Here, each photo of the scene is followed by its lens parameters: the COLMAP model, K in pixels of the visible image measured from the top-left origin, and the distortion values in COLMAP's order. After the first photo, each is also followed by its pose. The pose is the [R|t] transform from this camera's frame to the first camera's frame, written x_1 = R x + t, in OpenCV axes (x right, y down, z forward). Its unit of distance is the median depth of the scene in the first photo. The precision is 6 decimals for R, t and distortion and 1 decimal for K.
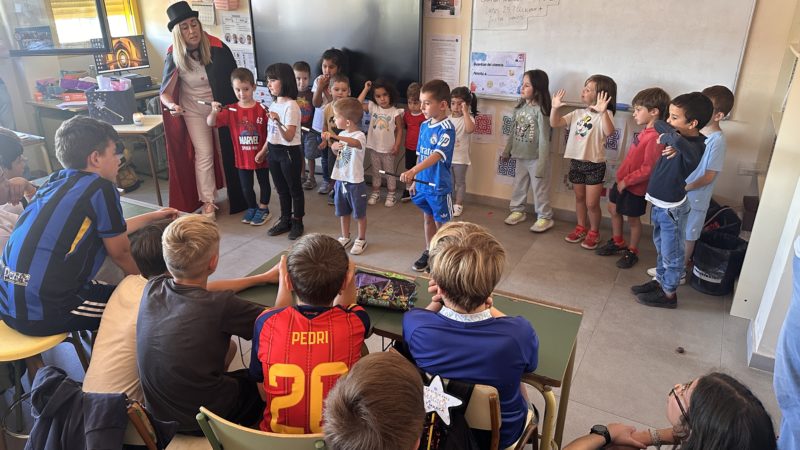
lens RADIAL K [[565.7, 0, 400.1], [0, 565.7, 225.2], [0, 0, 1]] dist [0.014979, -0.036773]
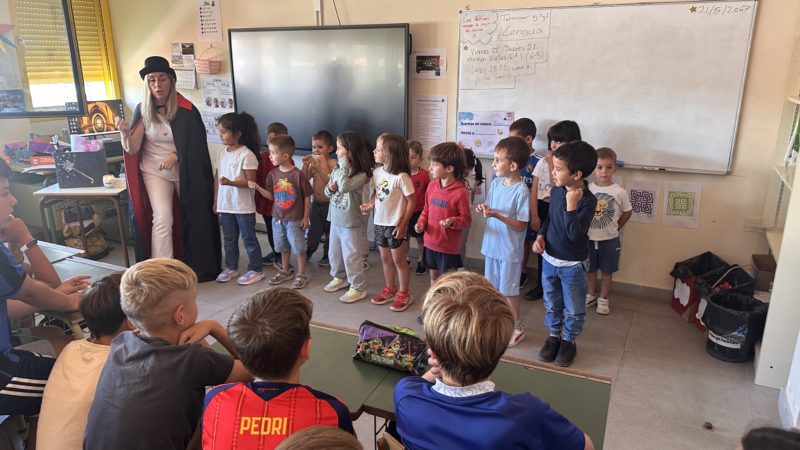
lens RADIAL K [[565.7, 0, 398.4], [0, 565.7, 232.9], [0, 0, 1]] dist [0.014979, -0.036773]
pose [[0.999674, -0.007883, 0.024286, -0.002389], [0.010565, 0.993609, -0.112384, 0.009769], [-0.023245, 0.112603, 0.993368, 0.061431]]
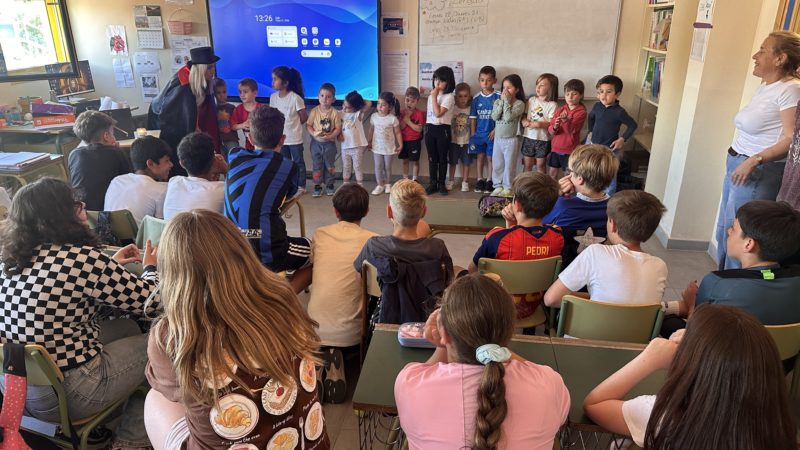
lens RADIAL K [[565.7, 0, 382.9], [0, 565.7, 243.5], [0, 0, 1]] dist [0.014979, -0.036773]
pose [[0.942314, -0.131757, 0.307707, -0.415117], [0.134314, 0.990854, 0.012954, 0.073784], [-0.306599, 0.029123, 0.951393, -0.185757]]
